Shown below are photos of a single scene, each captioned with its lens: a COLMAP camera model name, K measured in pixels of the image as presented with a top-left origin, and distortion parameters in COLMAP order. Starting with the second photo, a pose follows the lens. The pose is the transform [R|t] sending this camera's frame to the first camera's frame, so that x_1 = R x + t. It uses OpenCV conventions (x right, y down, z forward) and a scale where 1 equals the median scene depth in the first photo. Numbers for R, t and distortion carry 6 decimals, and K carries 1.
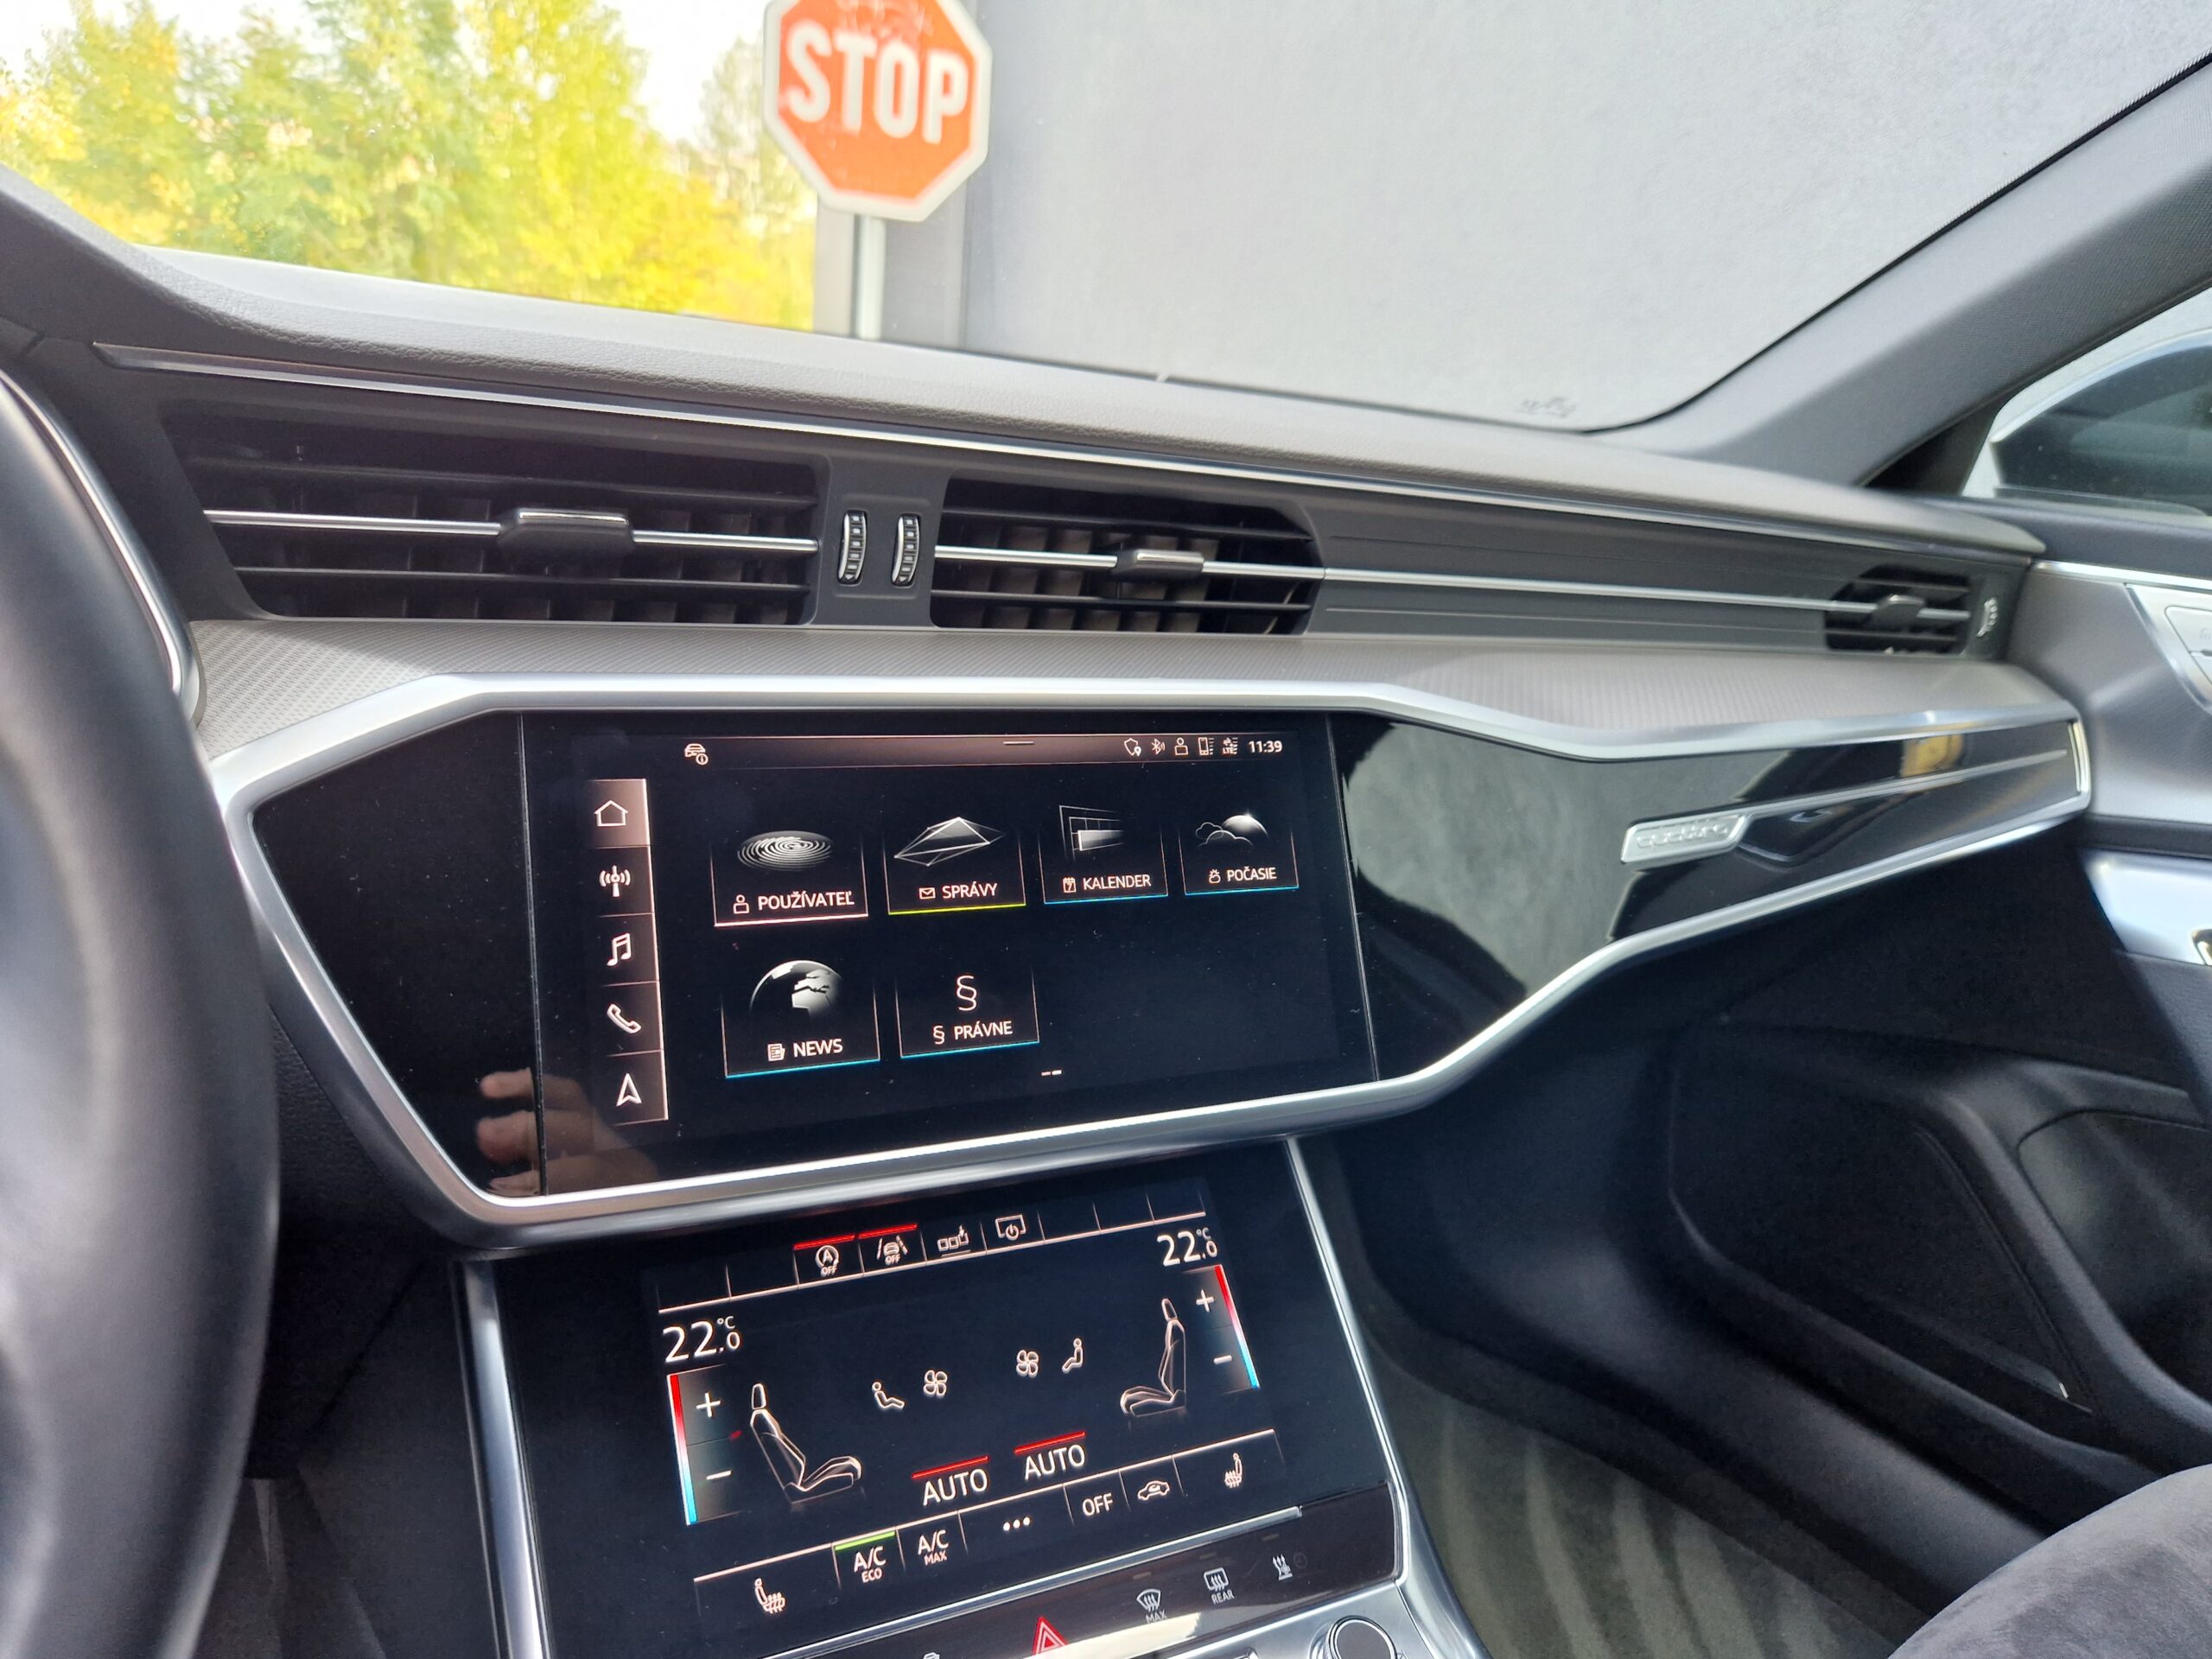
lens RADIAL K [[1523.3, 0, 1100.9], [0, 1523.3, 821.1], [0, 0, 1]] dist [0.047025, -0.051765]
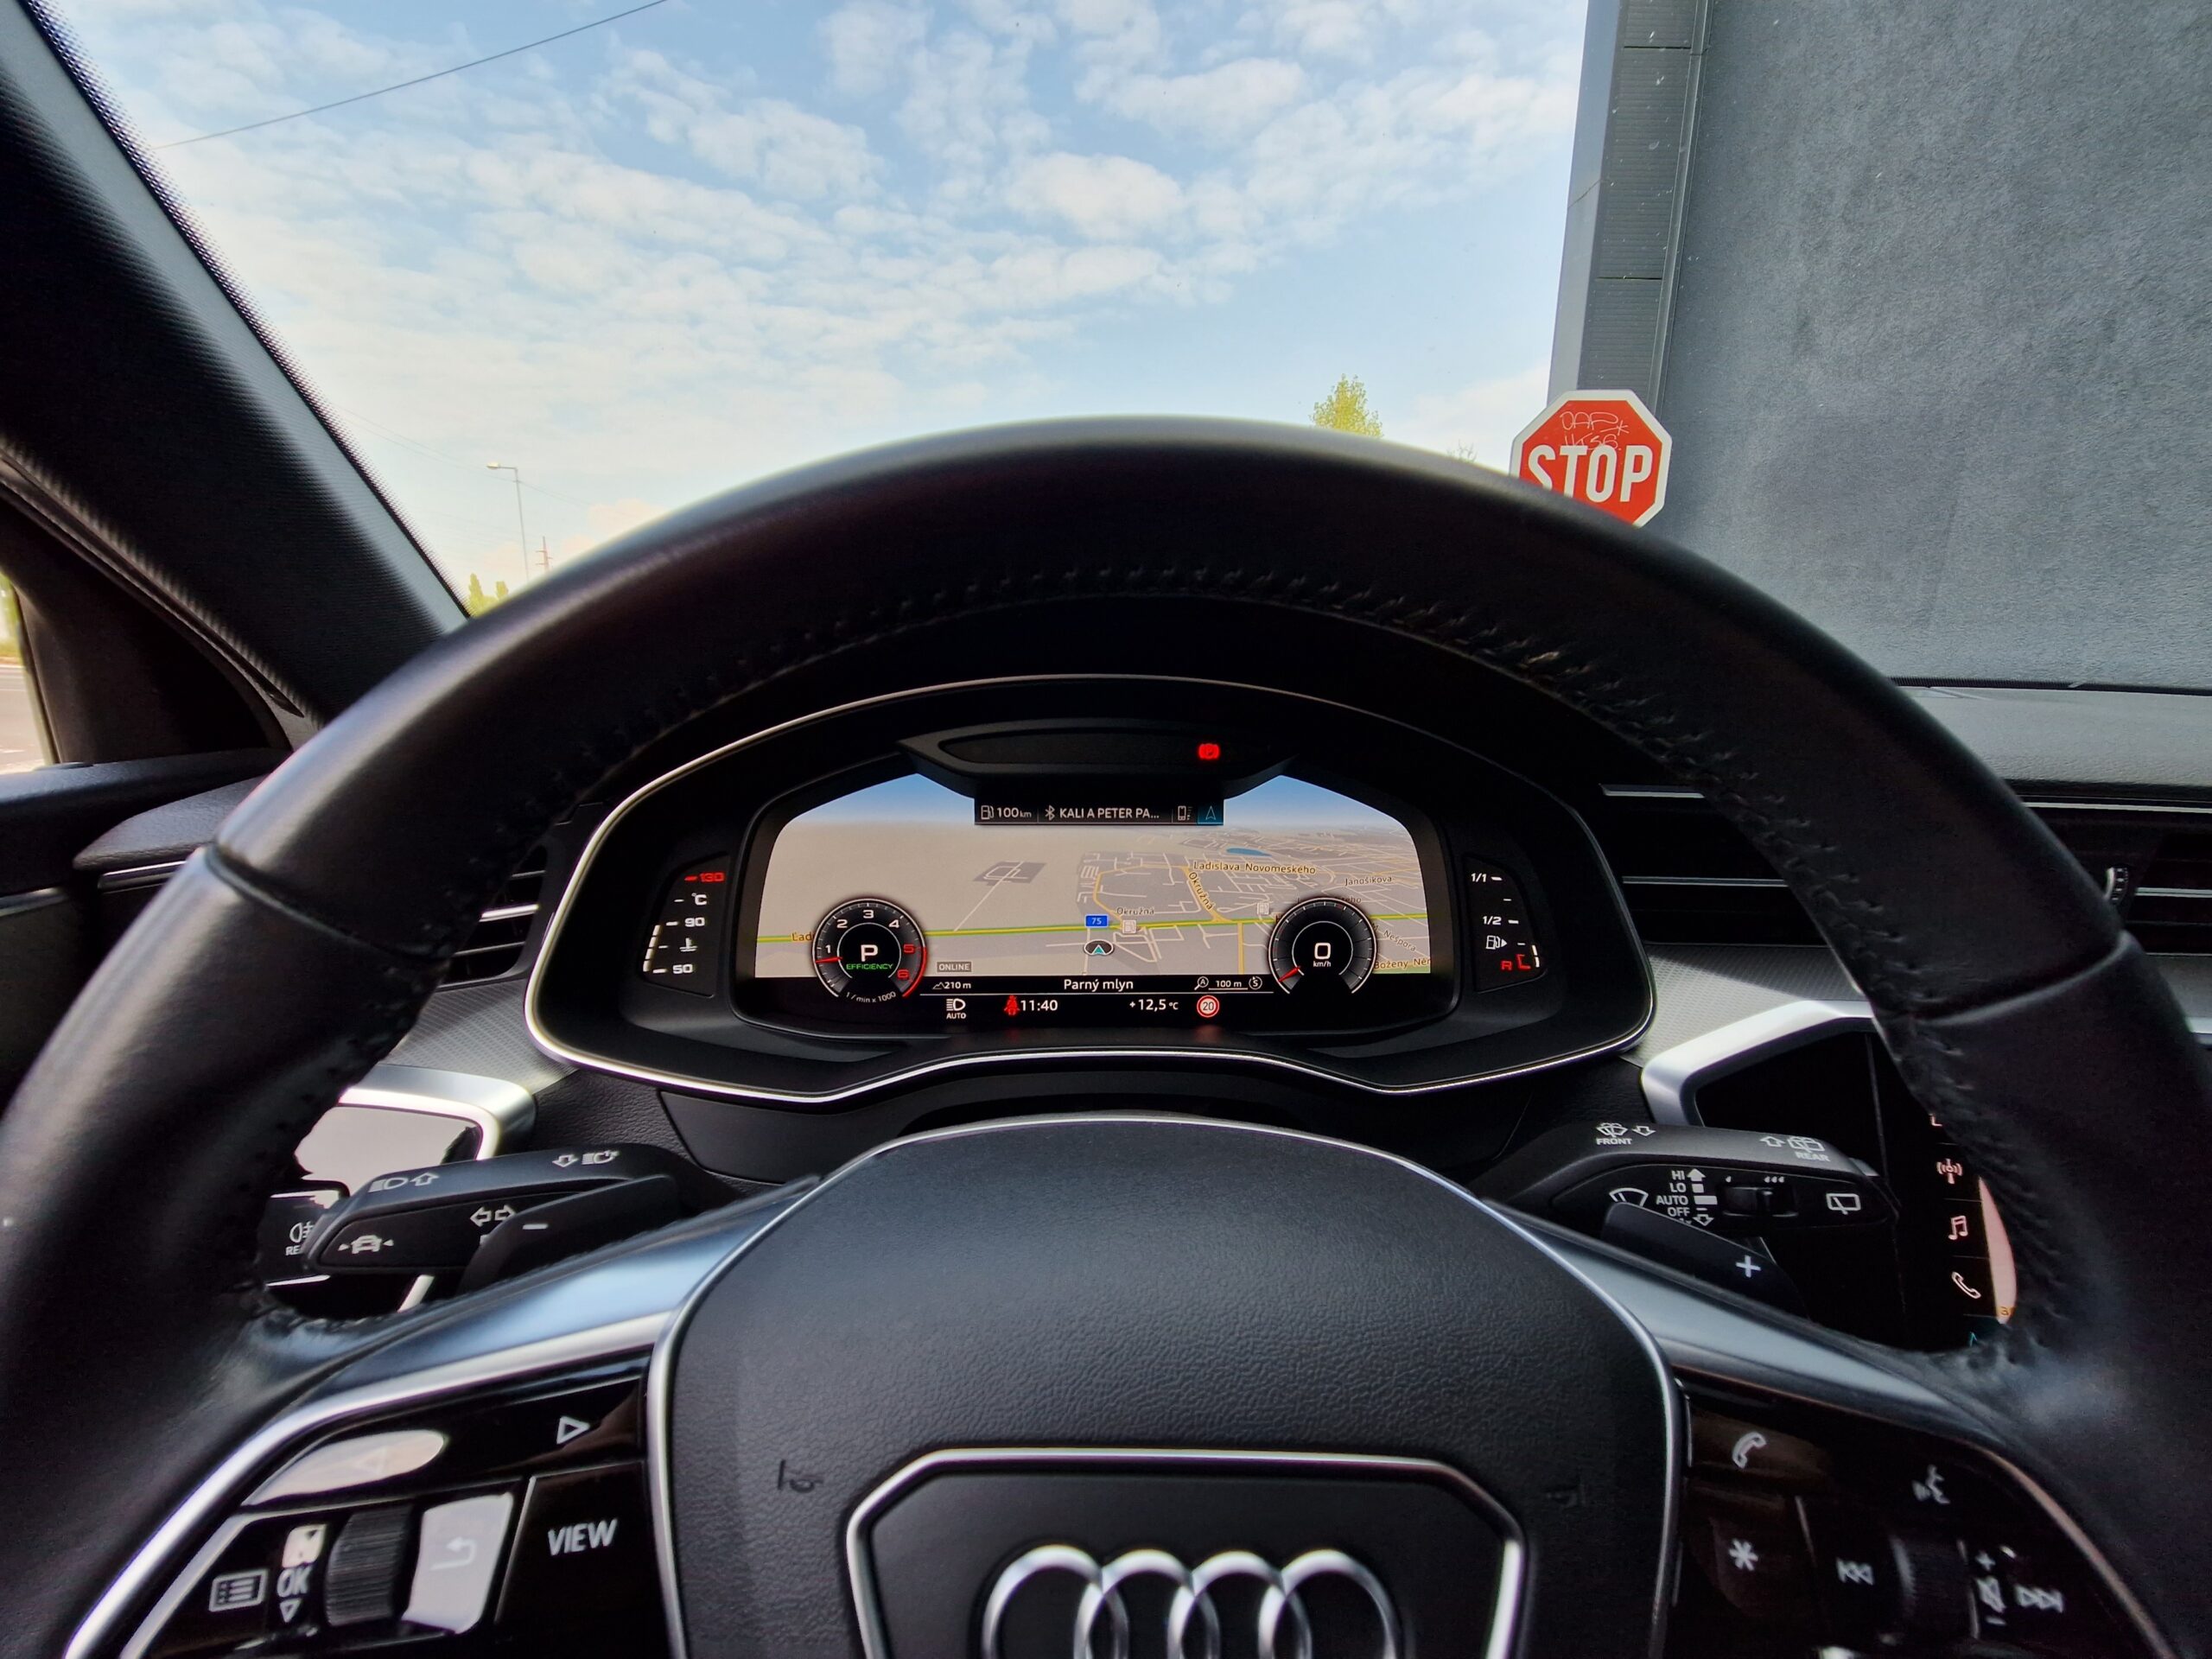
lens RADIAL K [[905.3, 0, 1099.3], [0, 905.3, 848.0], [0, 0, 1]] dist [0.028963, -0.017882]
pose [[0.840407, 0.035932, -0.540764, -0.415270], [-0.078607, 0.995330, -0.056027, -0.107891], [0.536225, 0.089594, 0.839307, -0.051141]]
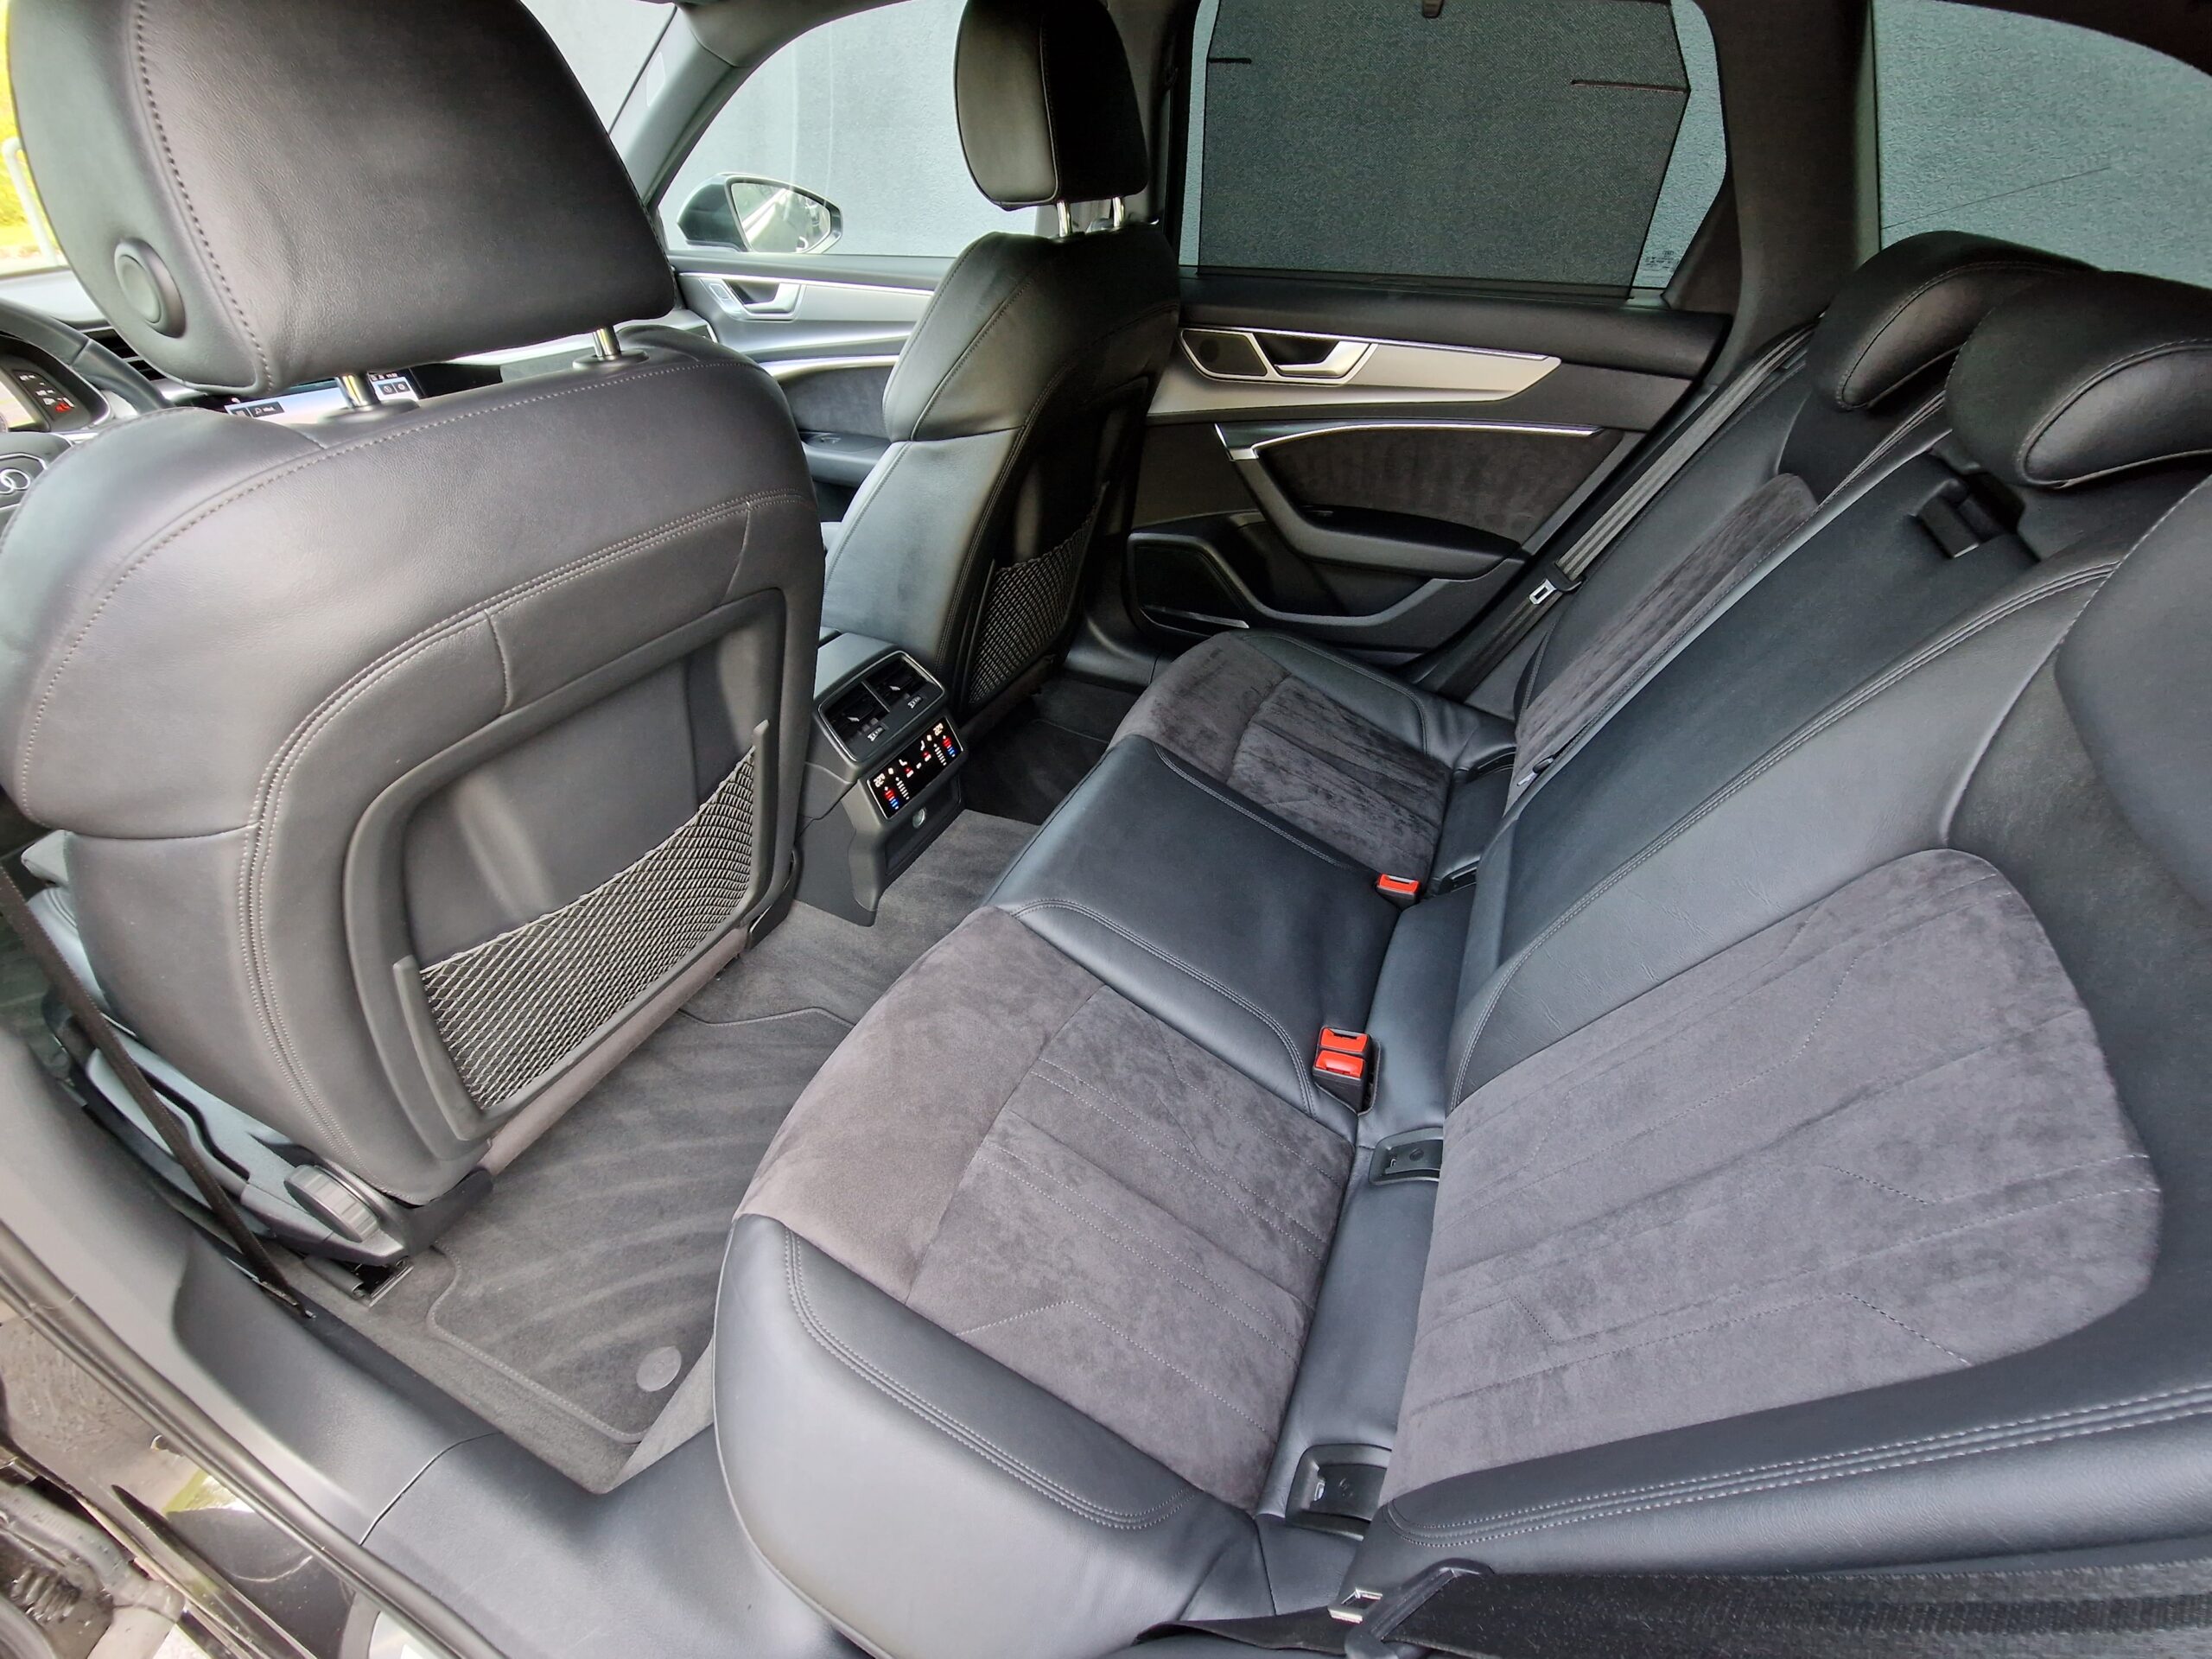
lens RADIAL K [[885.5, 0, 1101.7], [0, 885.5, 844.2], [0, 0, 1]] dist [0.014247, -0.009635]
pose [[0.860304, -0.380975, 0.338725, 0.478778], [0.203769, 0.866054, 0.456540, 0.357515], [-0.467284, -0.323742, 0.822701, -2.422800]]
